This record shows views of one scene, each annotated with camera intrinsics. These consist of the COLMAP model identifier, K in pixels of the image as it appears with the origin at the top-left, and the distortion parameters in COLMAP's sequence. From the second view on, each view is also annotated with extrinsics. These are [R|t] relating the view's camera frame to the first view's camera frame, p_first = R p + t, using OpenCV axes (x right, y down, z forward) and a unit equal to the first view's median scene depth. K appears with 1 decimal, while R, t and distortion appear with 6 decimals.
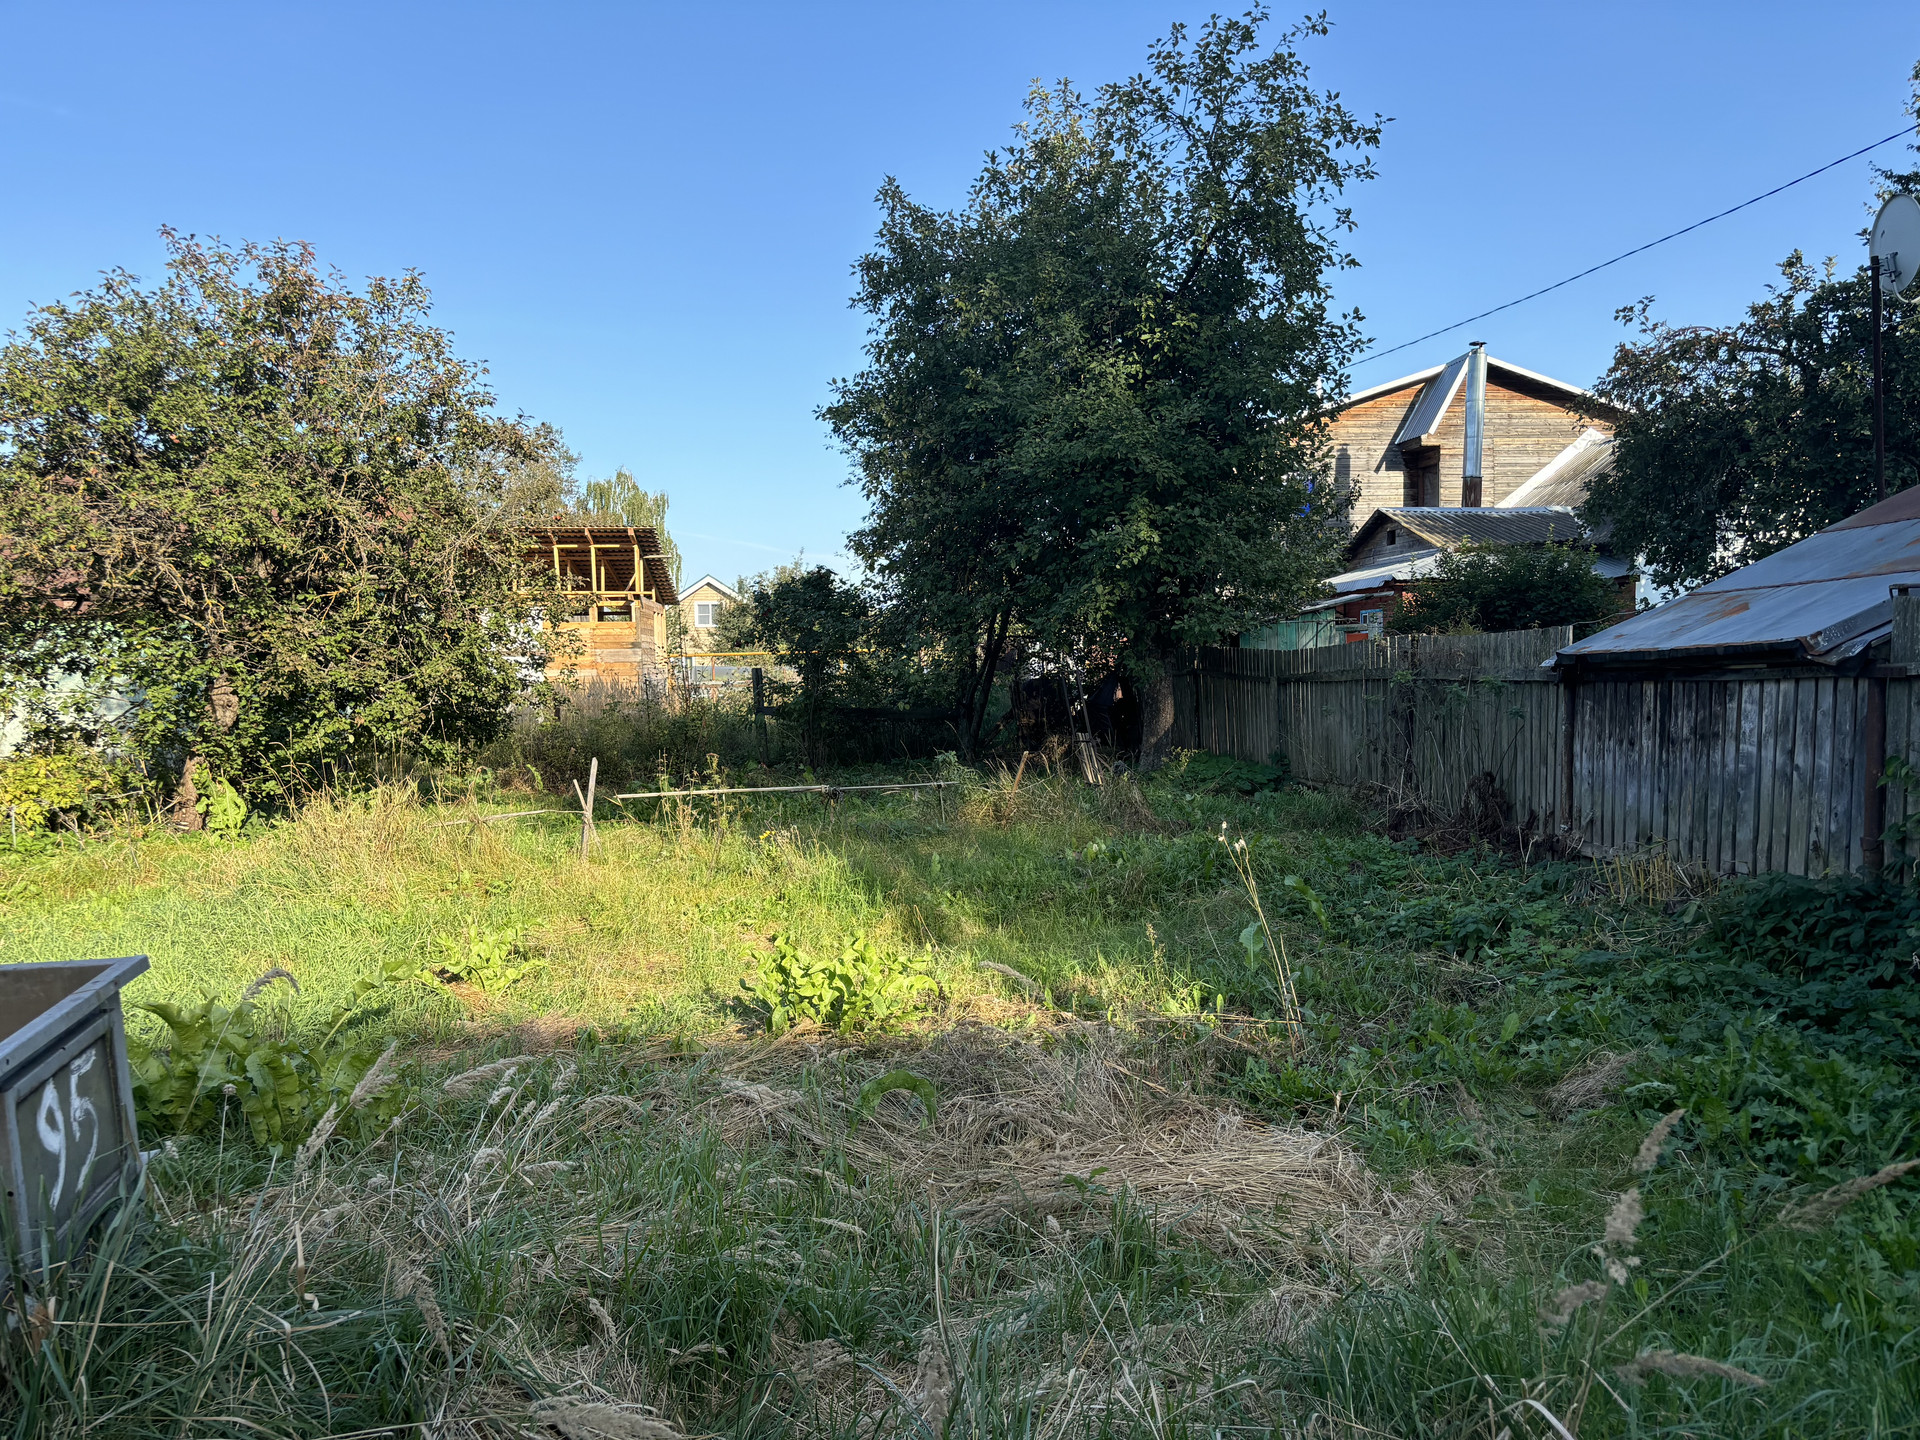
lens RADIAL K [[1446.1, 0, 963.8], [0, 1446.1, 738.5], [0, 0, 1]] dist [0.062360, -0.074882]
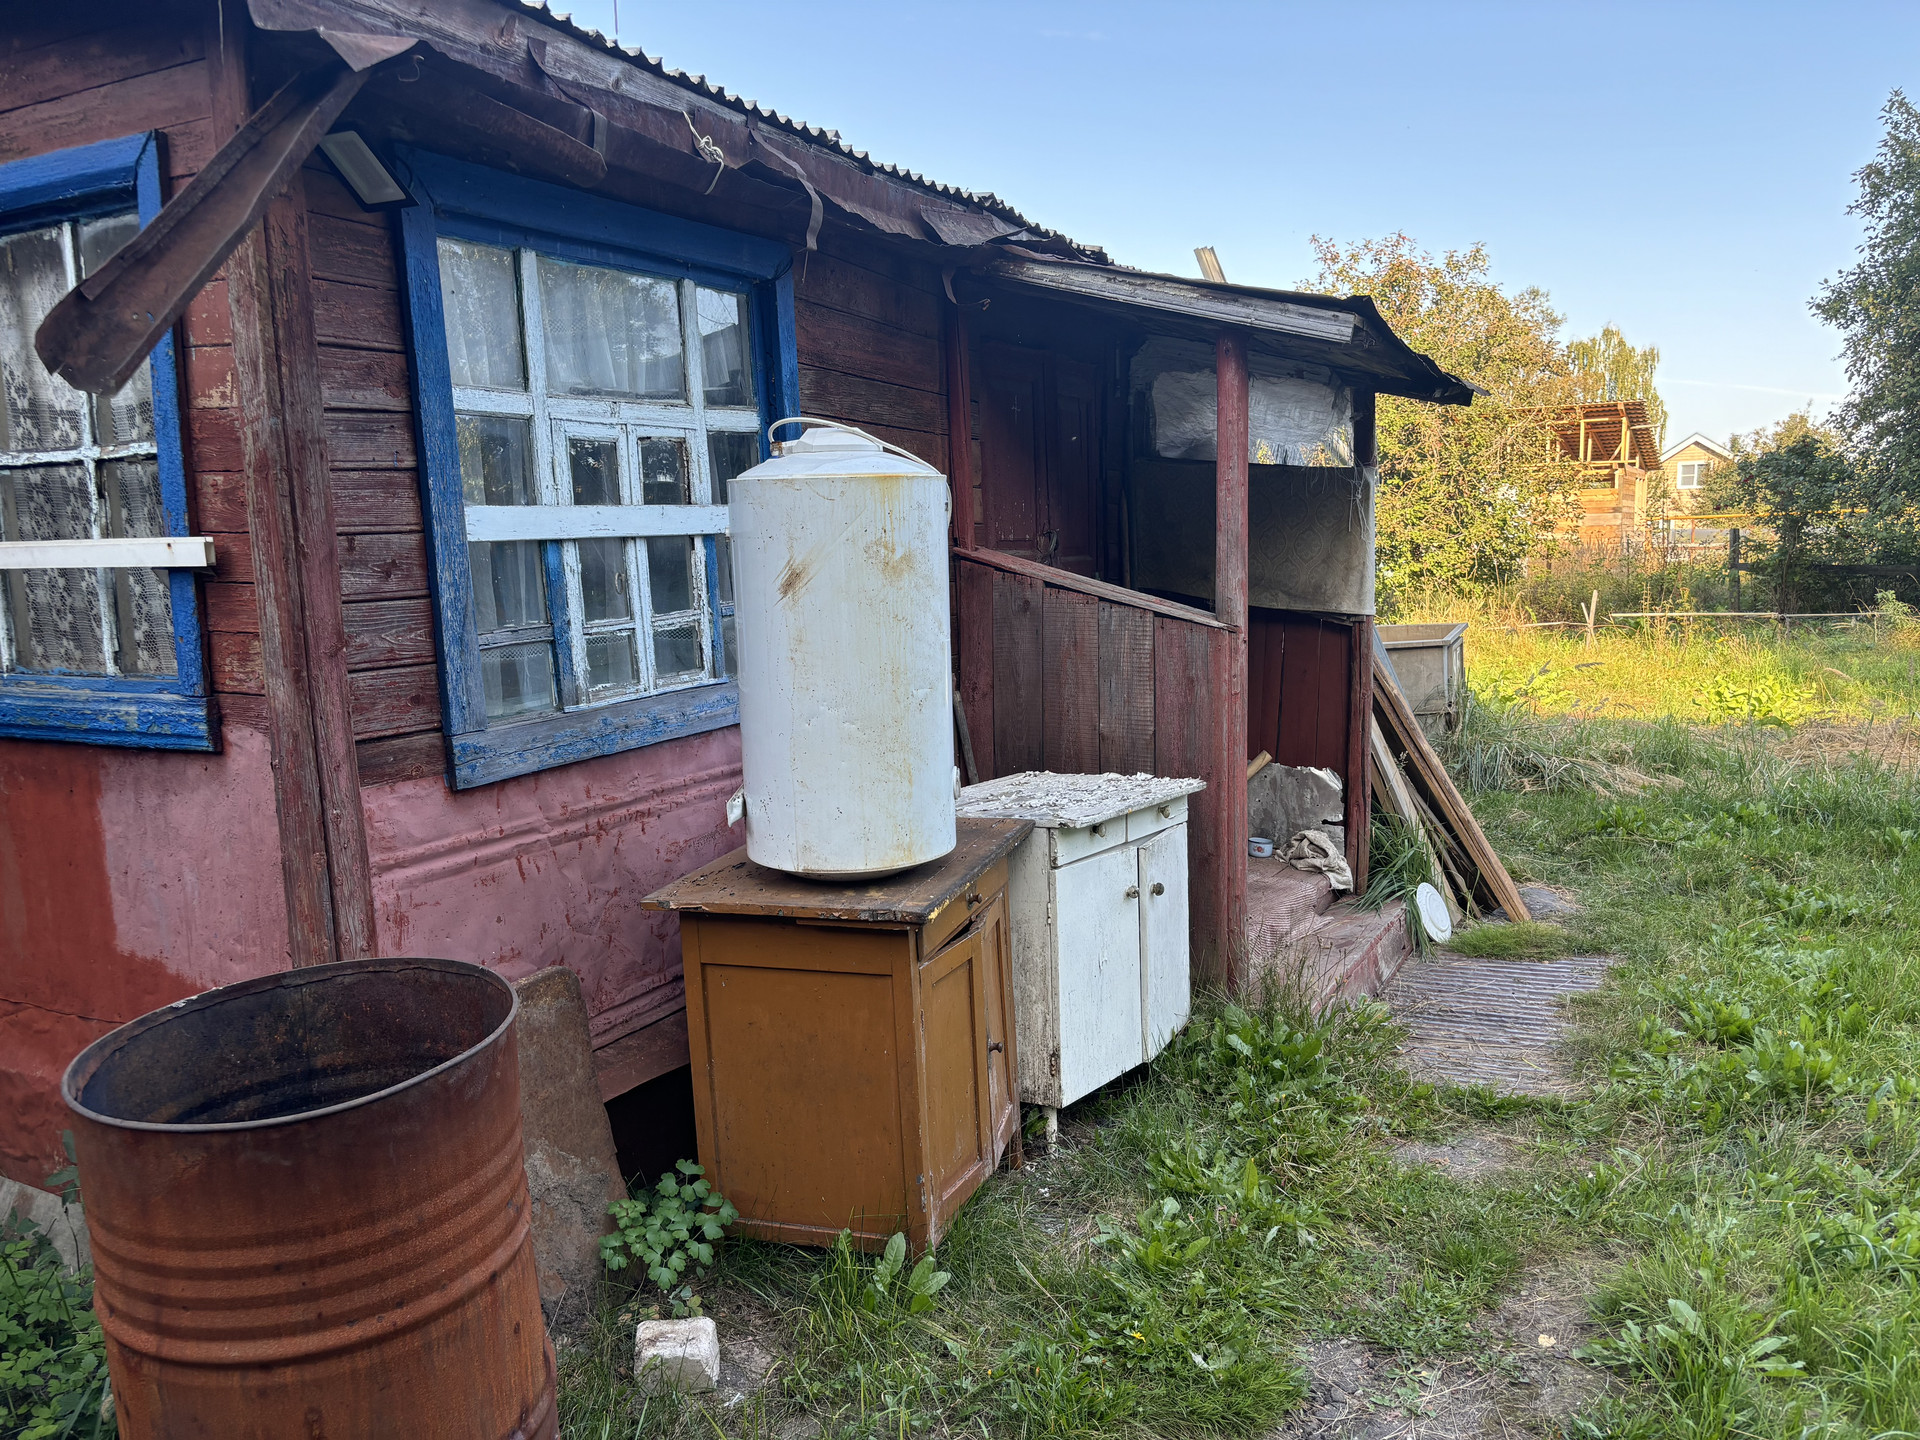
lens RADIAL K [[1446.1, 0, 954.5], [0, 1446.1, 744.5], [0, 0, 1]] dist [0.062360, -0.074882]
pose [[0.804227, 0.080790, -0.588805, 0.088759], [-0.025317, 0.994475, 0.101872, 0.029741], [0.593783, -0.067021, 0.801829, -0.486407]]
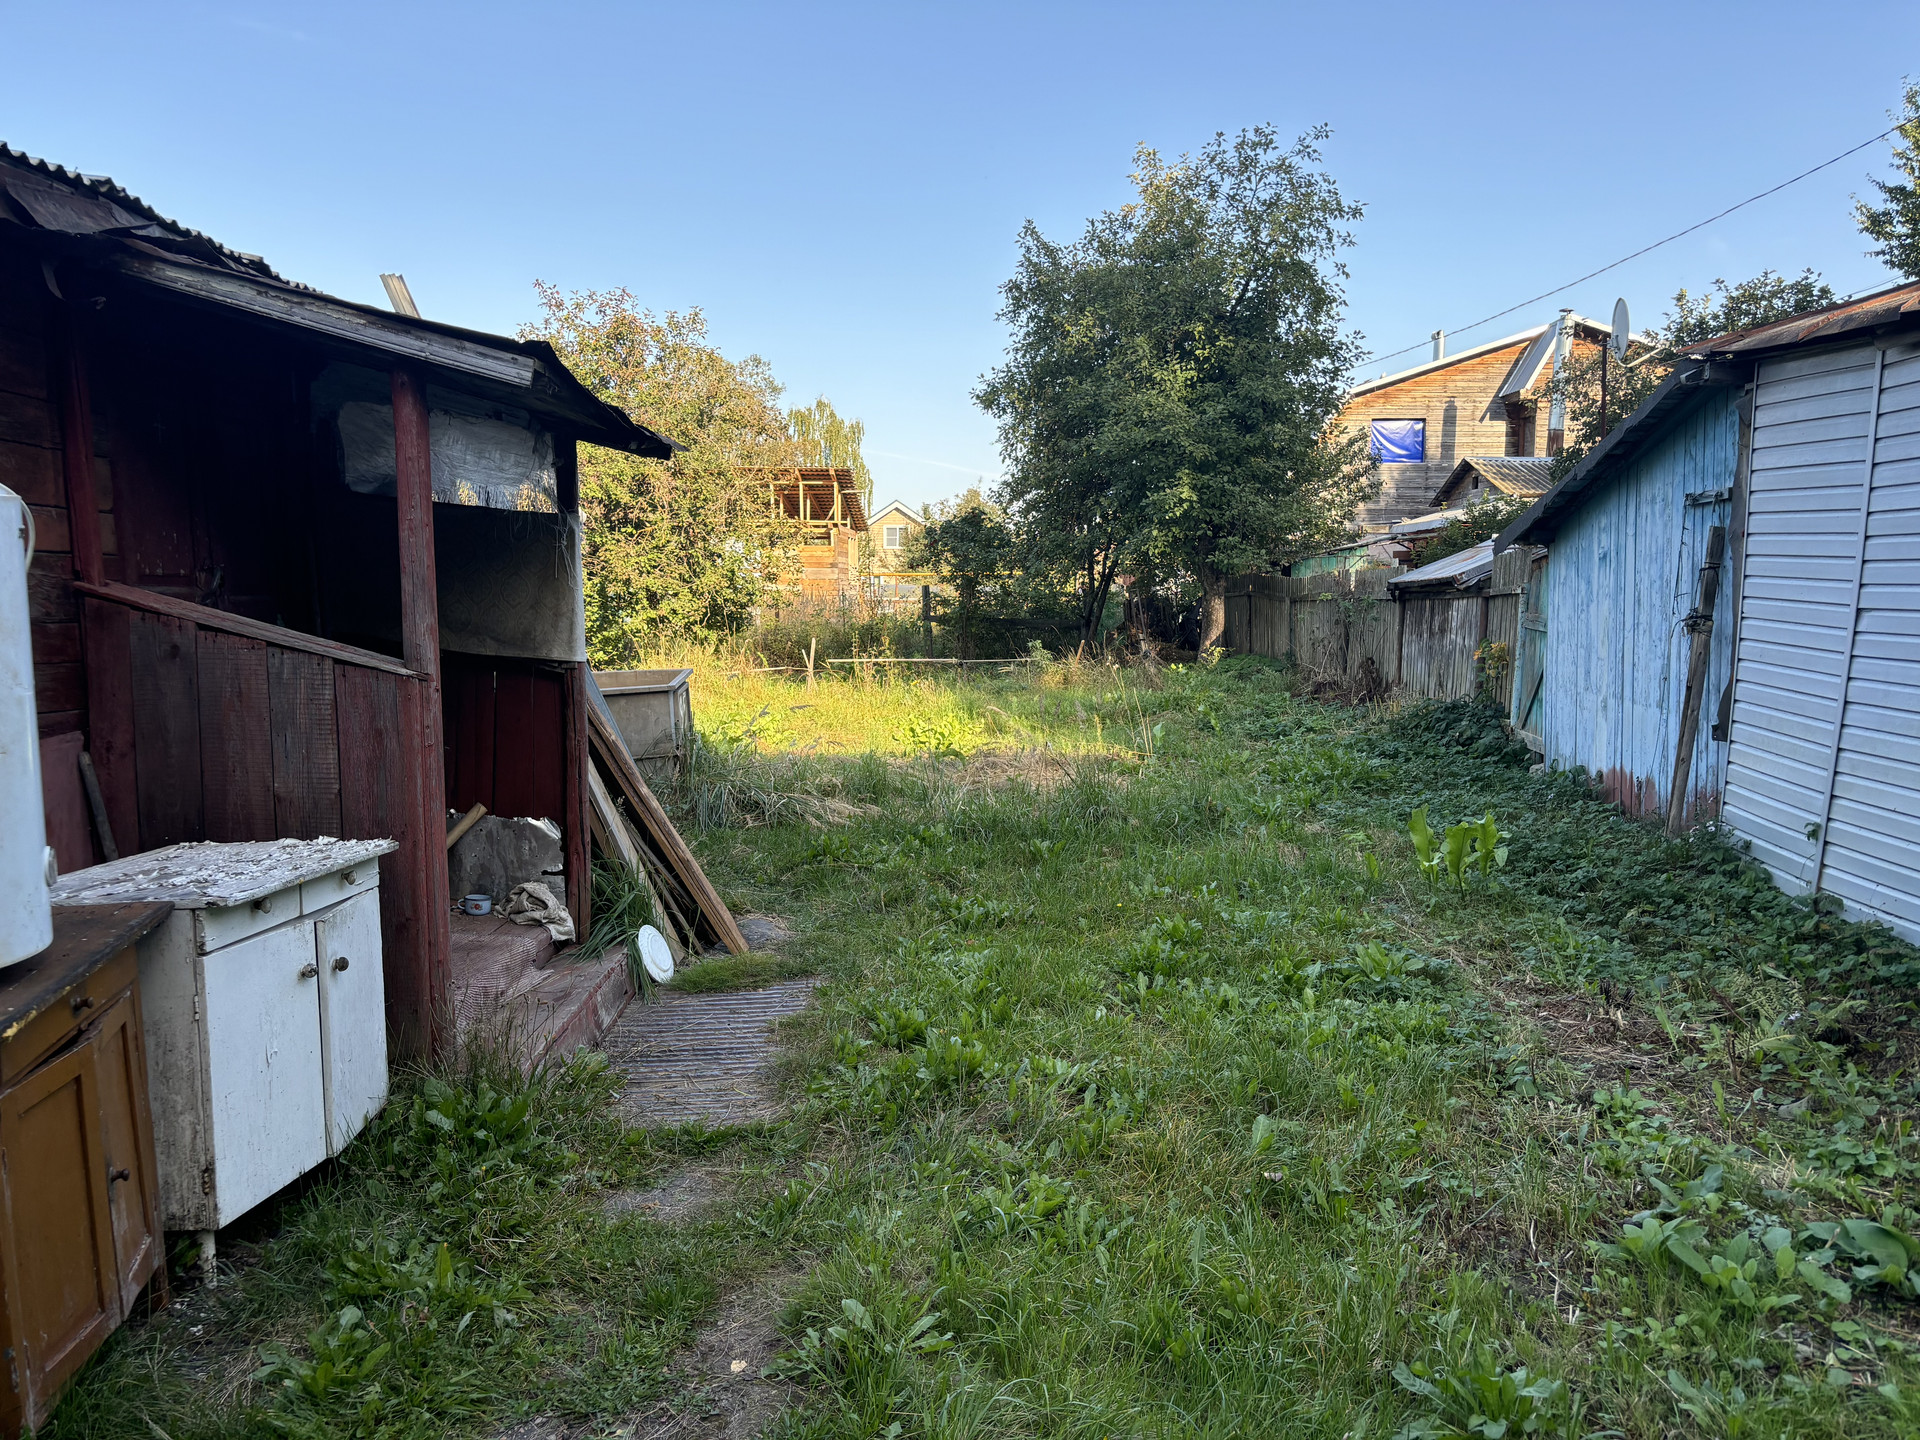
lens RADIAL K [[1446.1, 0, 962.4], [0, 1446.1, 747.2], [0, 0, 1]] dist [0.062360, -0.074882]
pose [[0.991334, 0.034082, -0.126864, 0.097561], [-0.026600, 0.997831, 0.060212, 0.028723], [0.128641, -0.056315, 0.990091, -0.477690]]
